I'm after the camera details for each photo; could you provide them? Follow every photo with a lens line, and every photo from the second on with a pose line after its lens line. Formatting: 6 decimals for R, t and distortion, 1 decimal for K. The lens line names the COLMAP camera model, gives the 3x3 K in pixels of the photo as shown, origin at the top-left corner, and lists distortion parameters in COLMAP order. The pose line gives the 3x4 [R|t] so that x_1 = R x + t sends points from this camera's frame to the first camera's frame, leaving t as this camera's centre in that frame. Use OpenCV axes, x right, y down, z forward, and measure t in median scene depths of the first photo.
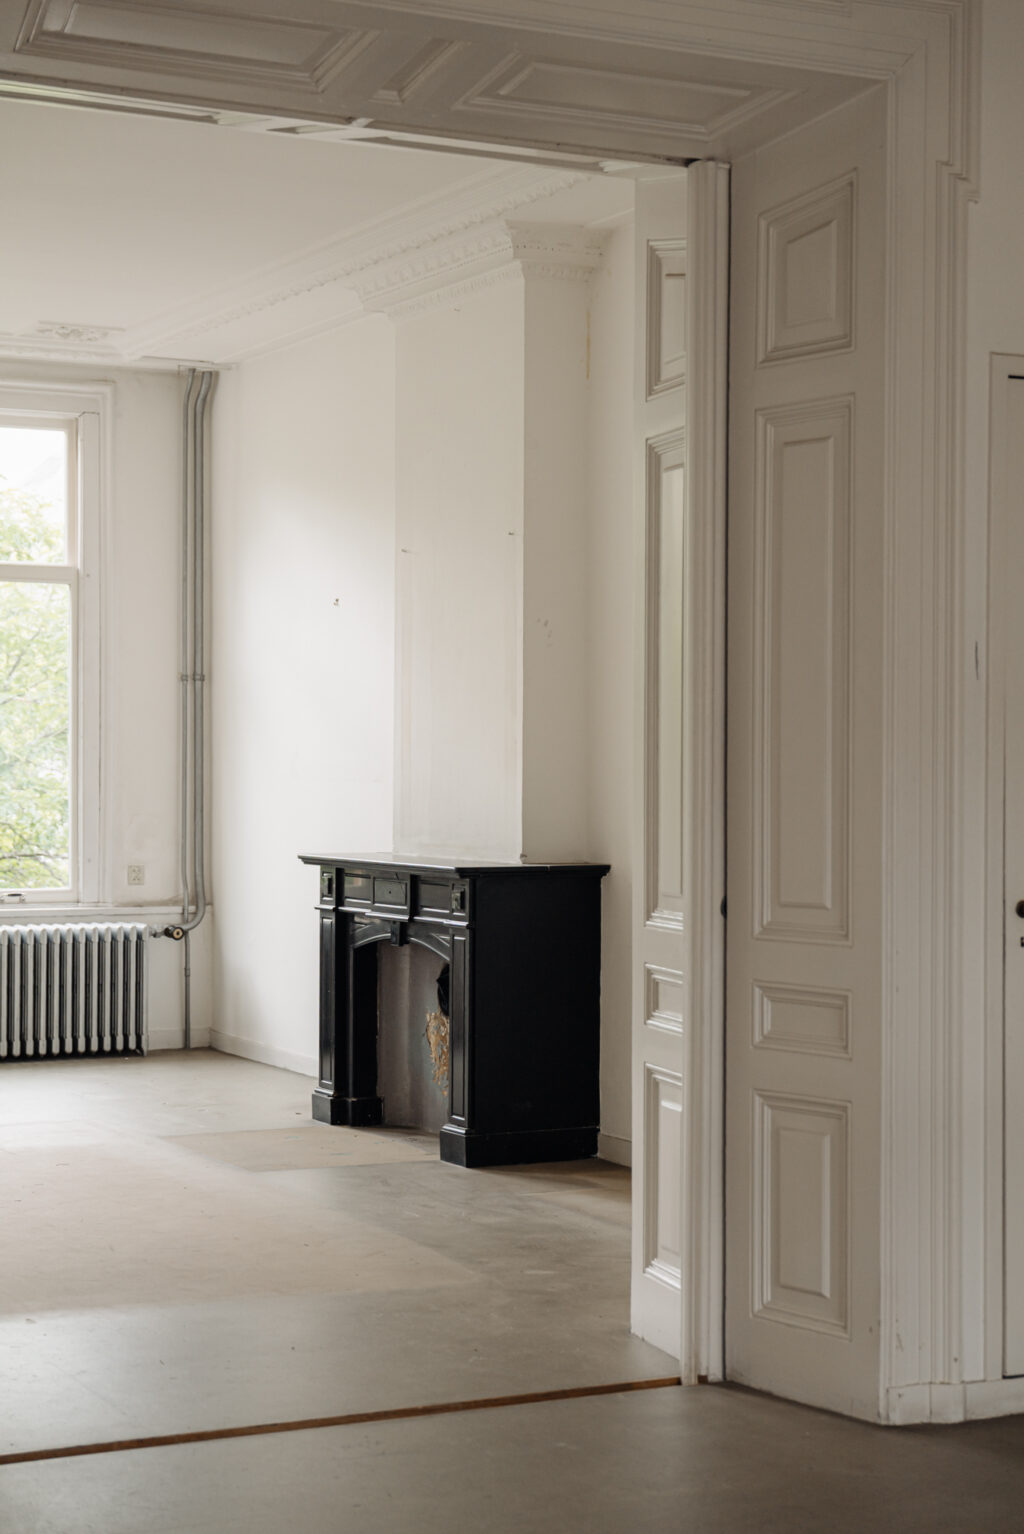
lens RADIAL K [[2682.4, 0, 515.6], [0, 2682.4, 824.5], [0, 0, 1]] dist [0.098195, 0.000000]
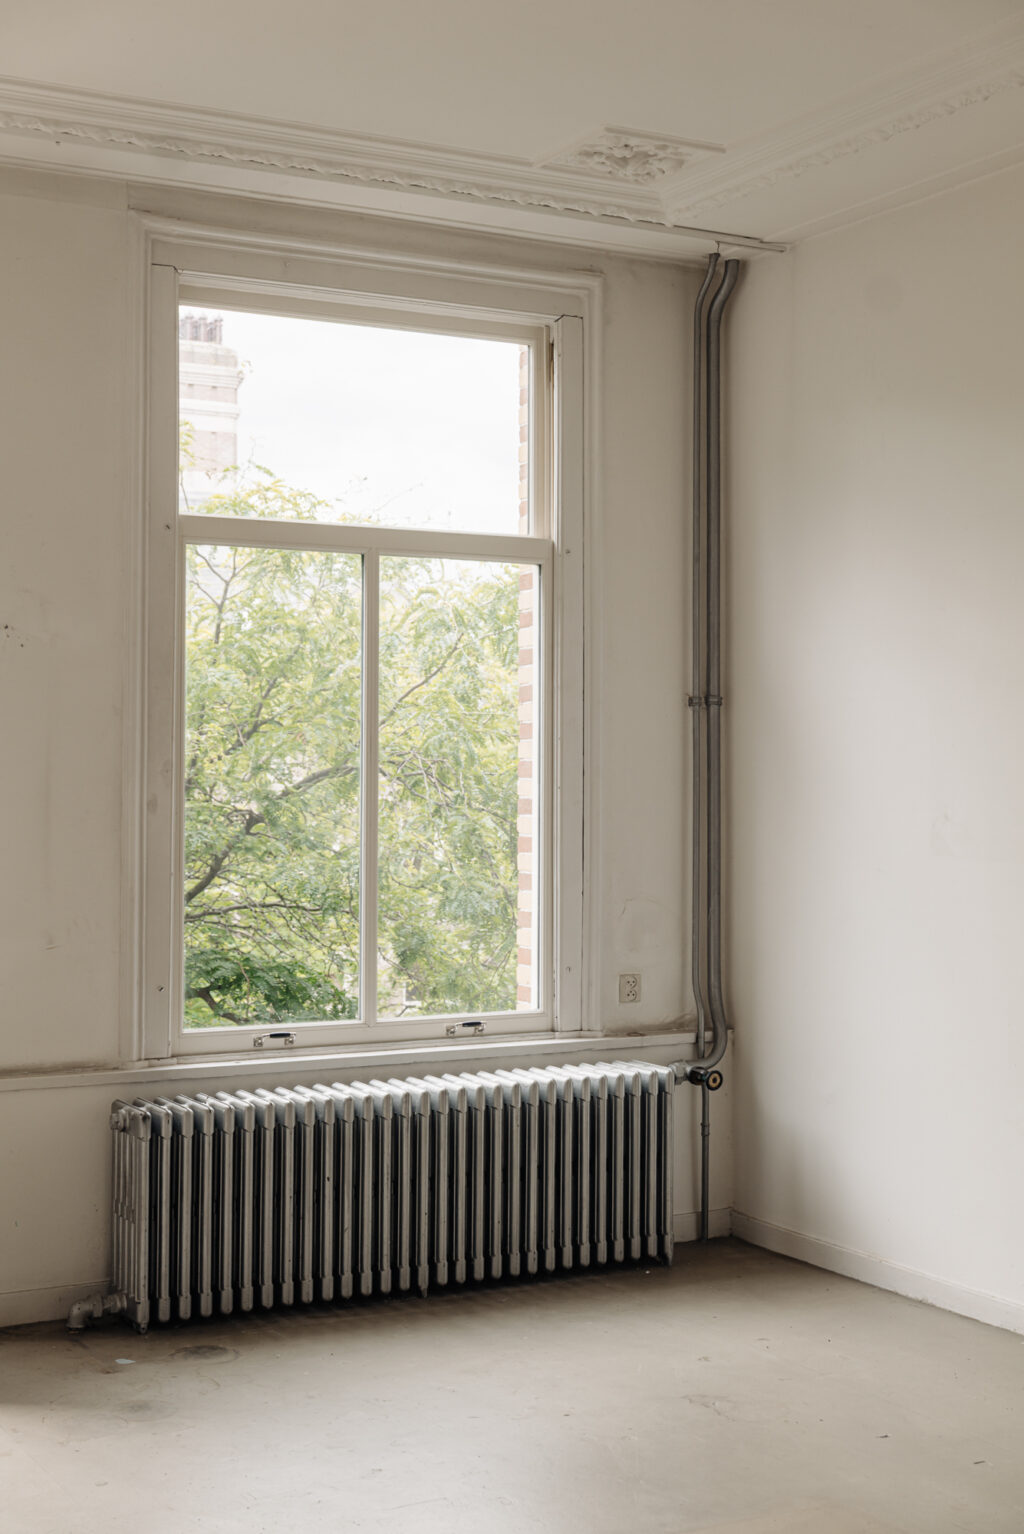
lens RADIAL K [[2090.0, 0, 514.6], [0, 2090.0, 769.0], [0, 0, 1]] dist [-0.016222, 0.000000]
pose [[0.998891, -0.002778, 0.047003, -0.200344], [0.003753, 0.999779, -0.020672, -0.026888], [-0.046936, 0.020826, 0.998681, 0.478707]]
